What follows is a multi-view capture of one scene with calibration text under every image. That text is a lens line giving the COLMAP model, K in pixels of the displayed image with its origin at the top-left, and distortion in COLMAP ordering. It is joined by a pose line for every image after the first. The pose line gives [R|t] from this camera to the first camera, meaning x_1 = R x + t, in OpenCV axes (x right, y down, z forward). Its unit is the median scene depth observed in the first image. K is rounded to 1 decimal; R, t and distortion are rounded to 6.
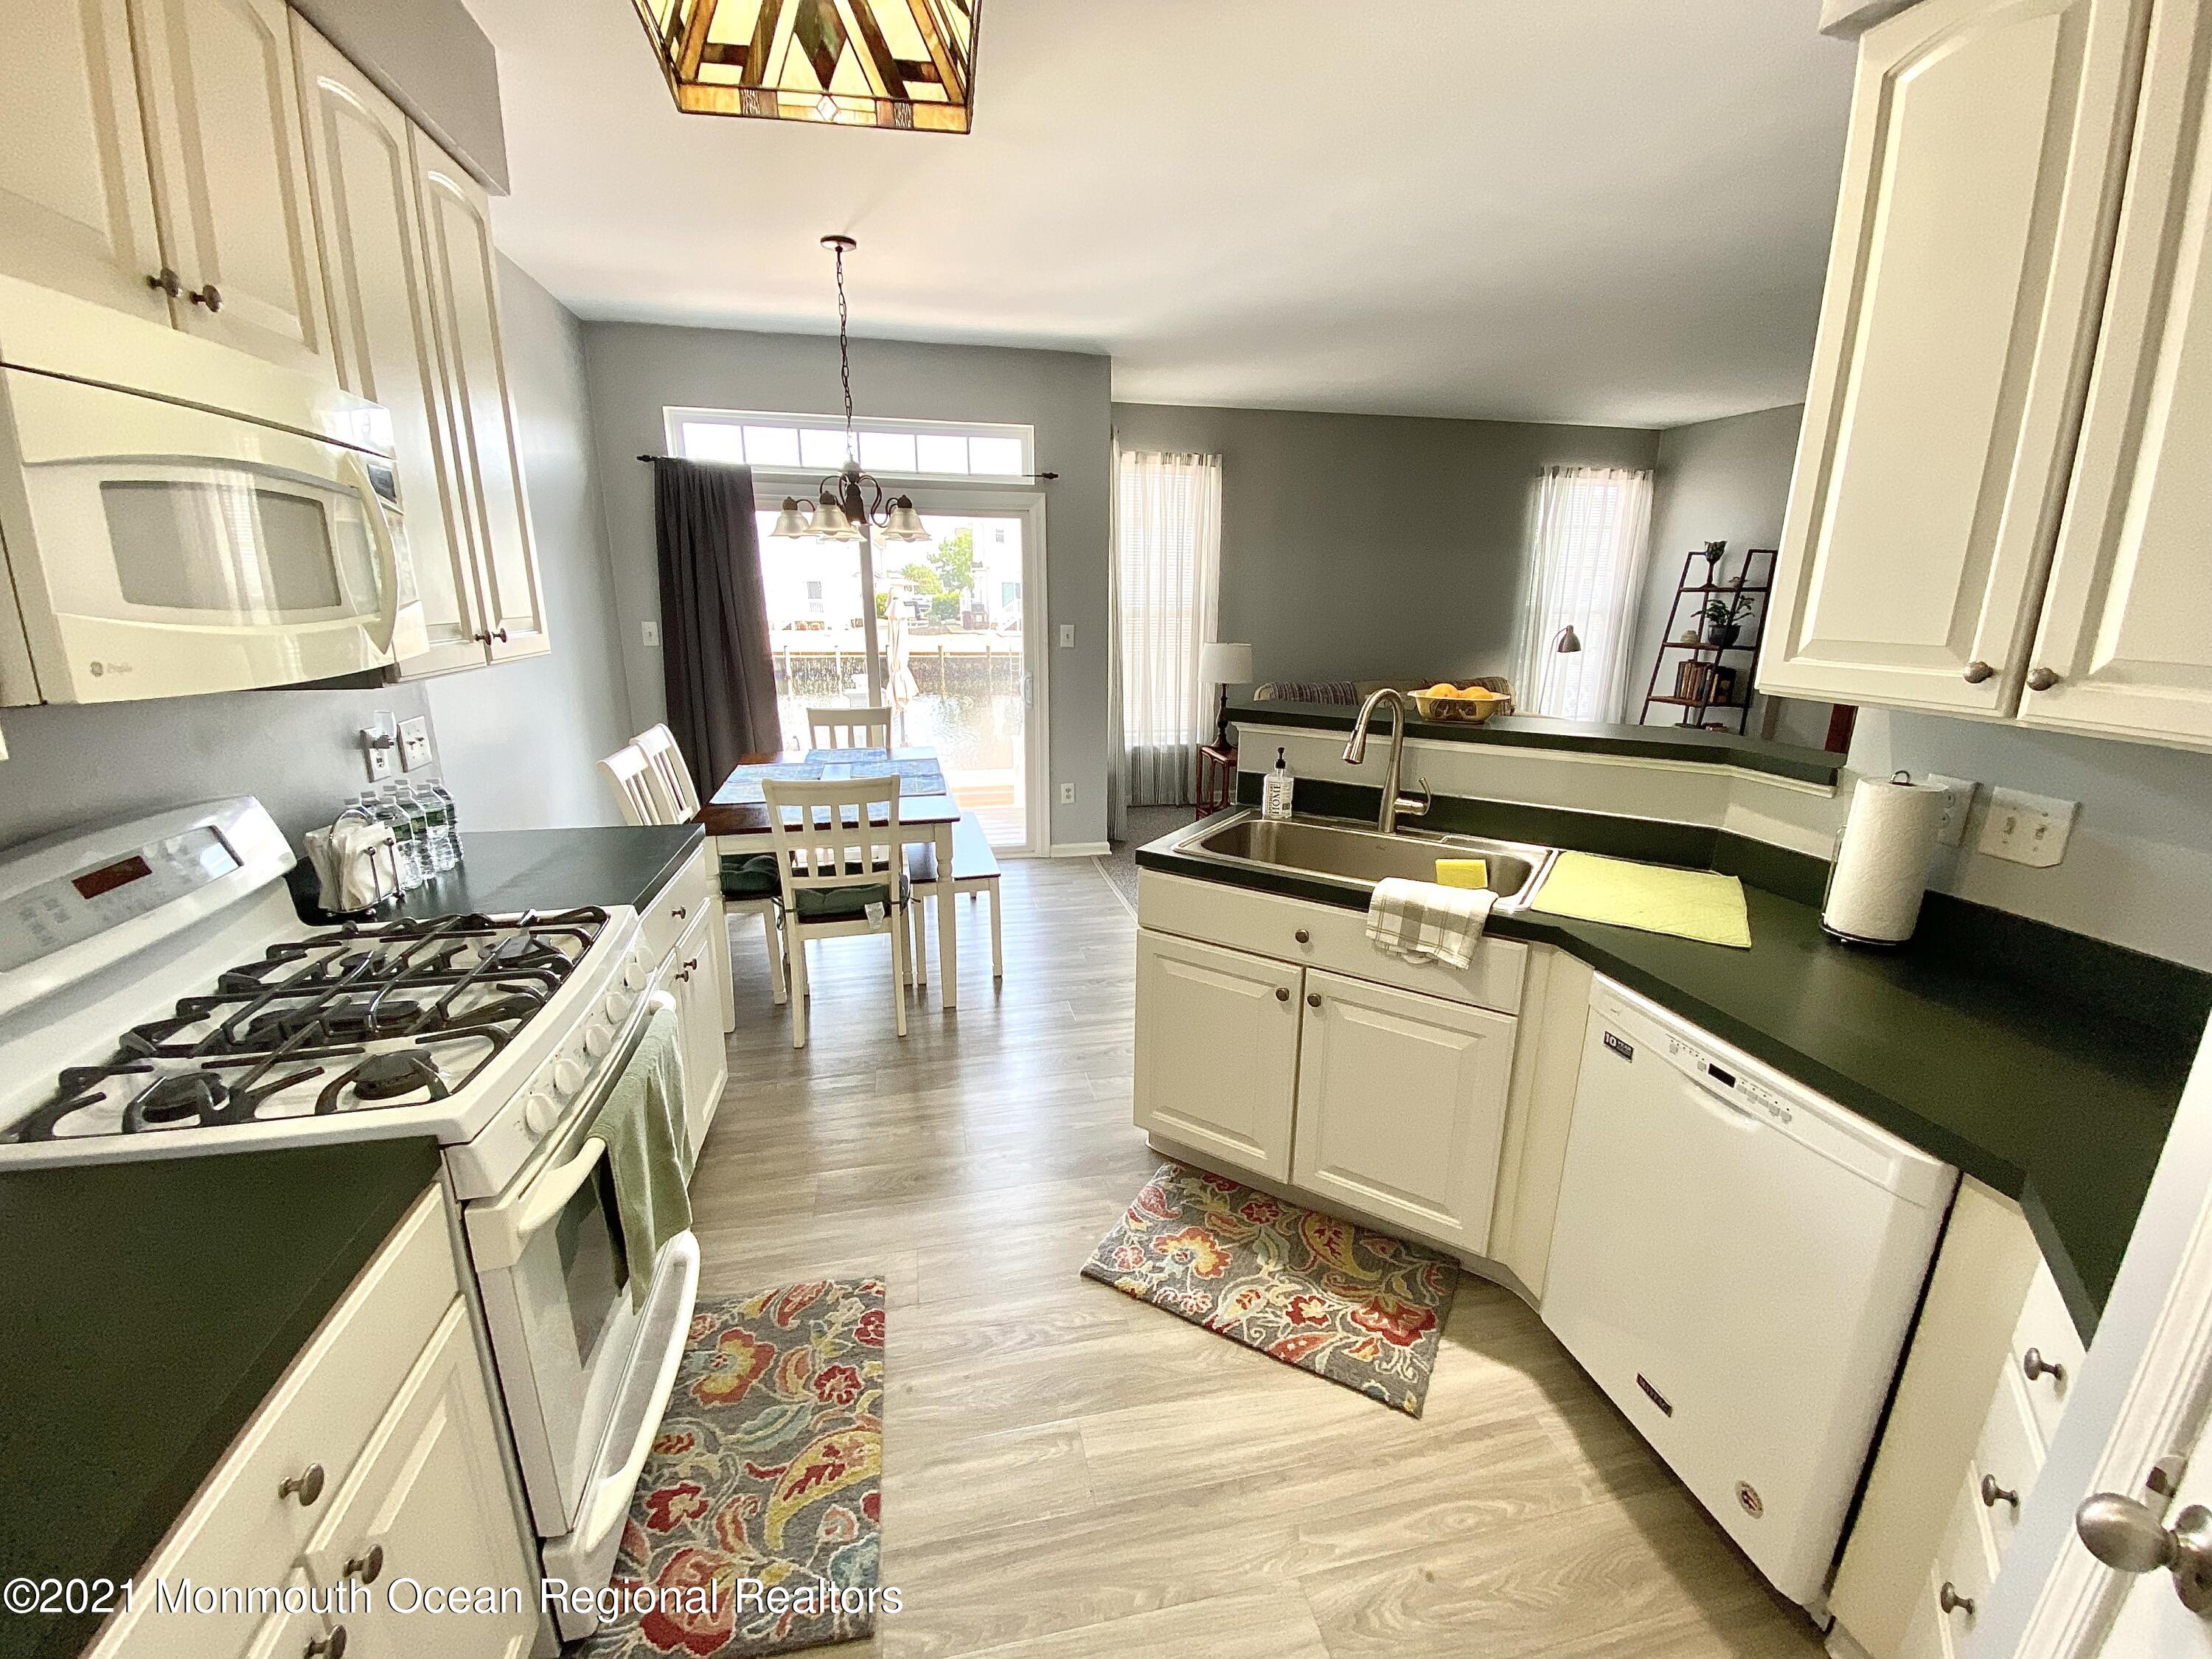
lens RADIAL K [[910.3, 0, 1108.5], [0, 910.3, 819.3], [0, 0, 1]] dist [0.016642, -0.001508]
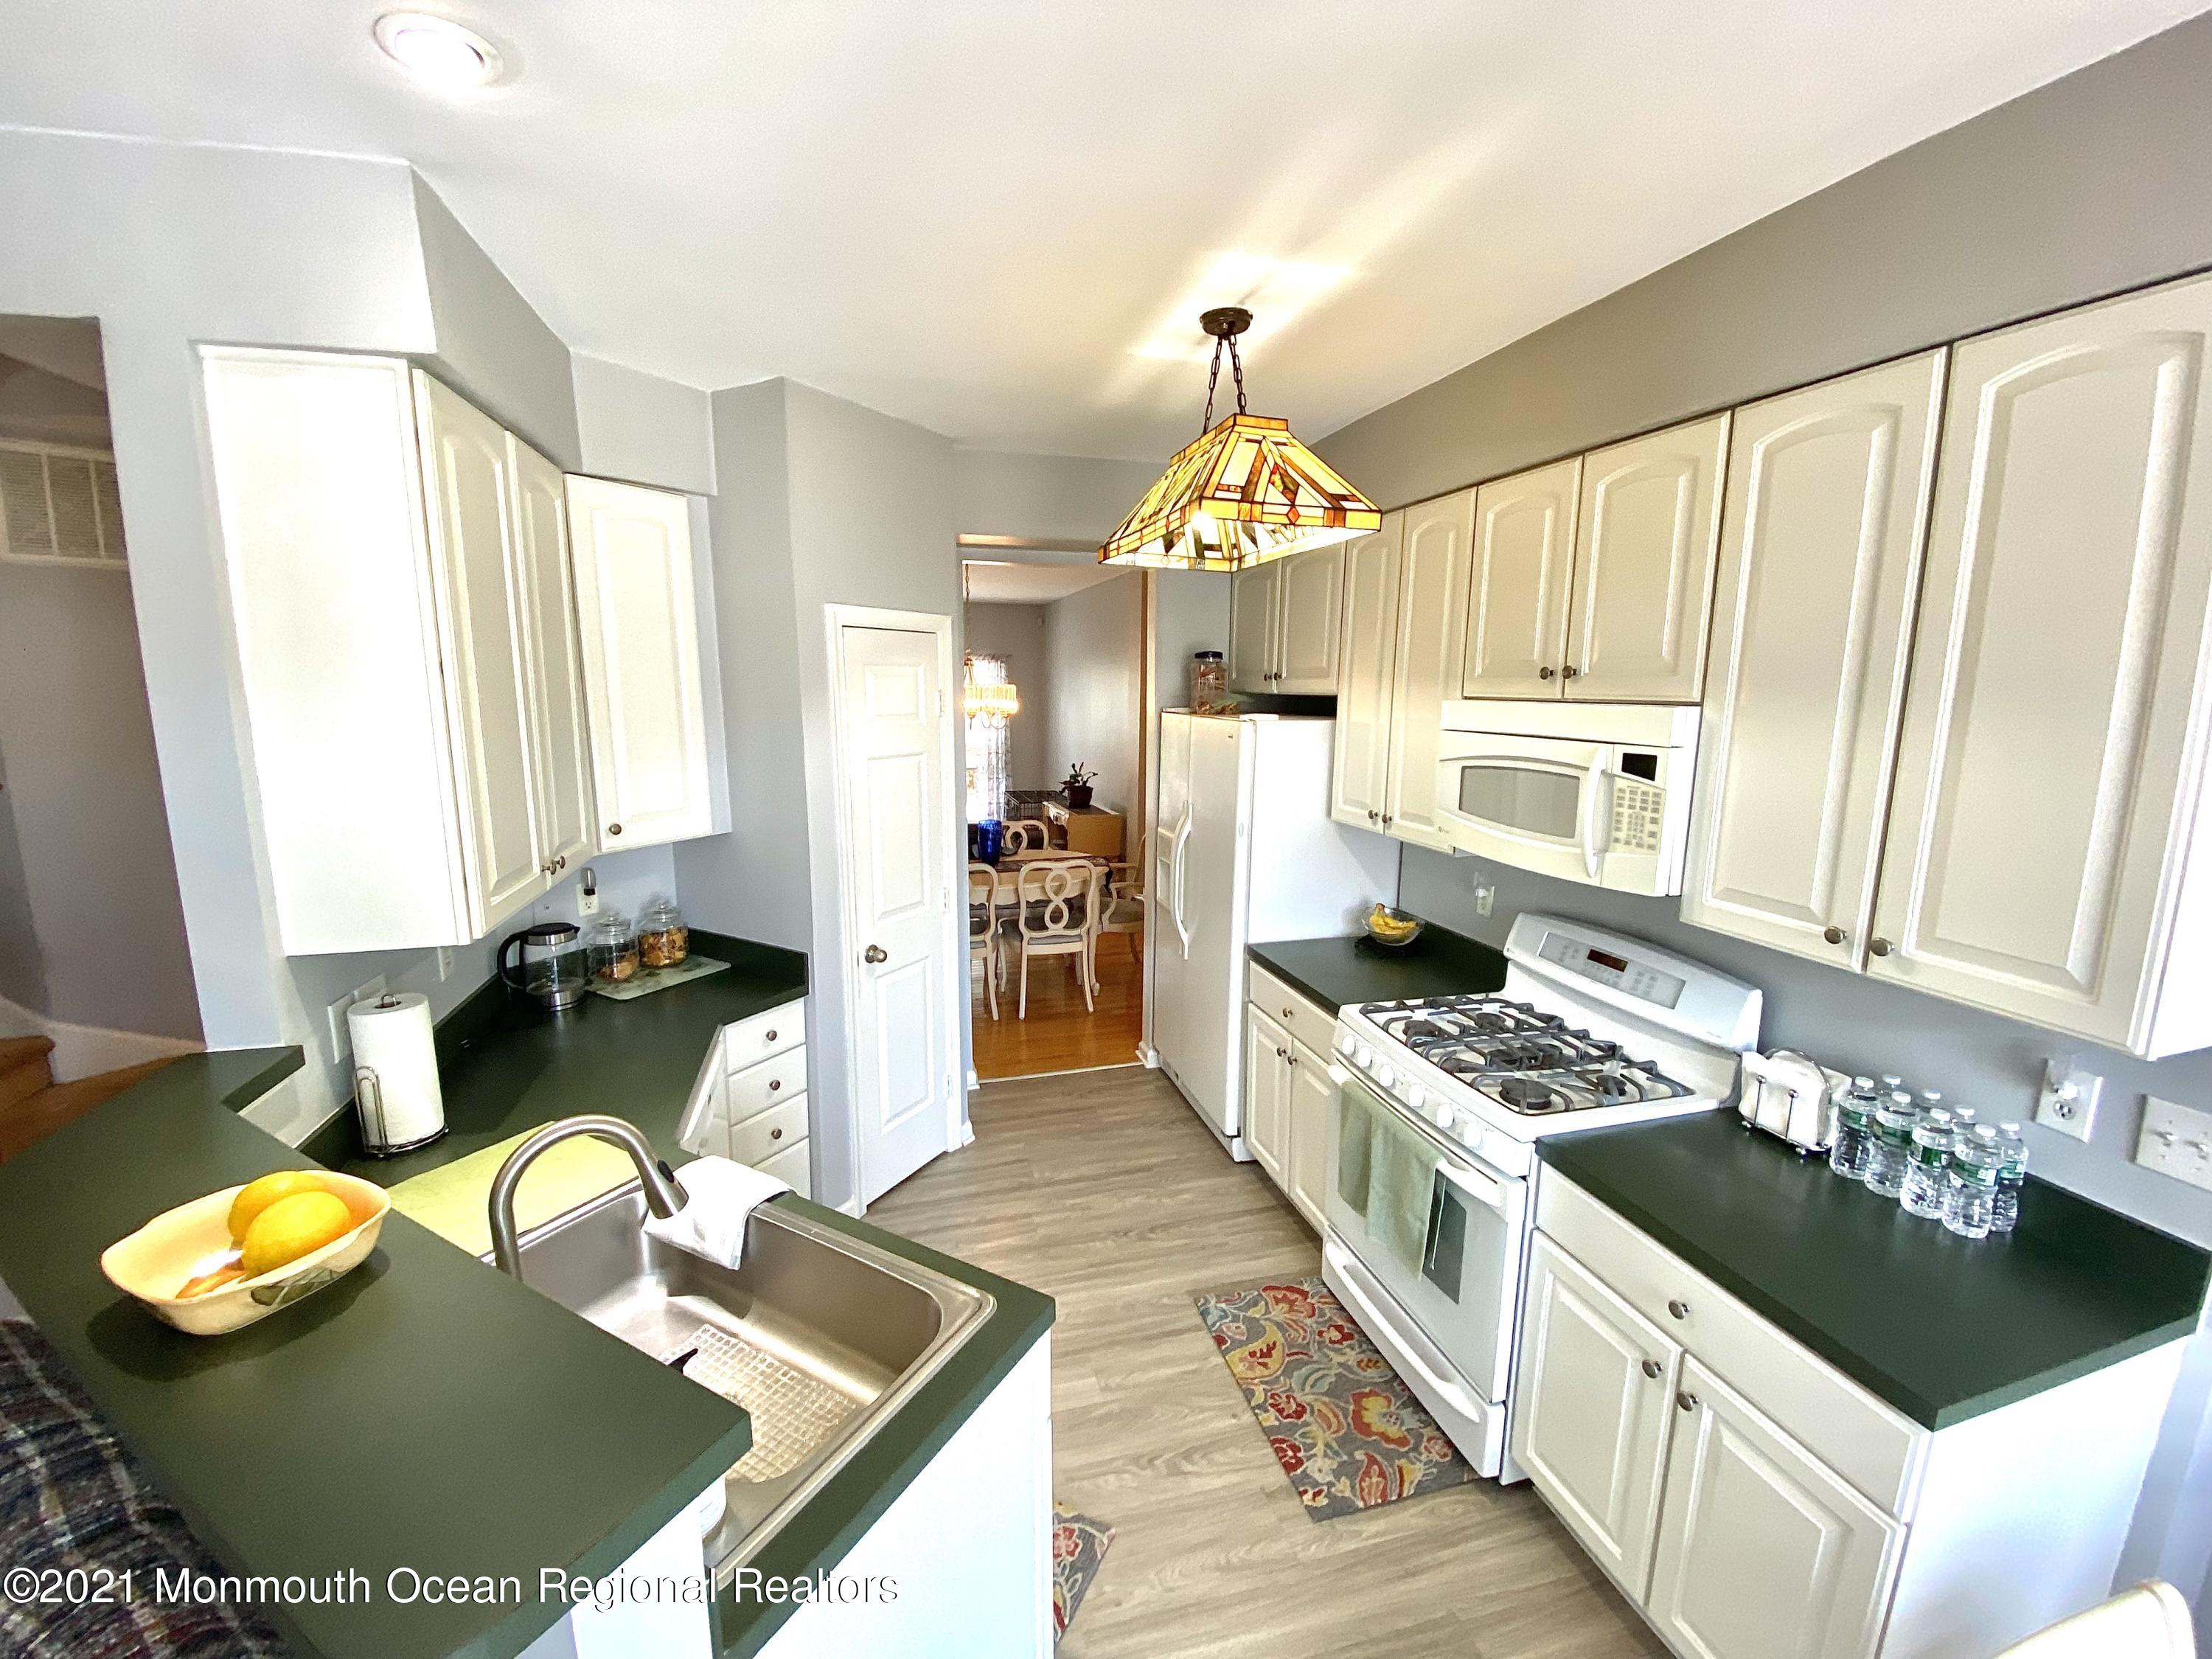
lens RADIAL K [[910.3, 0, 1105.5], [0, 910.3, 835.3], [0, 0, 1]] dist [0.016642, -0.001508]
pose [[-0.998398, -0.015577, -0.054392, 0.056139], [-0.035824, 0.918141, 0.394631, -0.762714], [0.043792, 0.395947, -0.917228, 2.232672]]
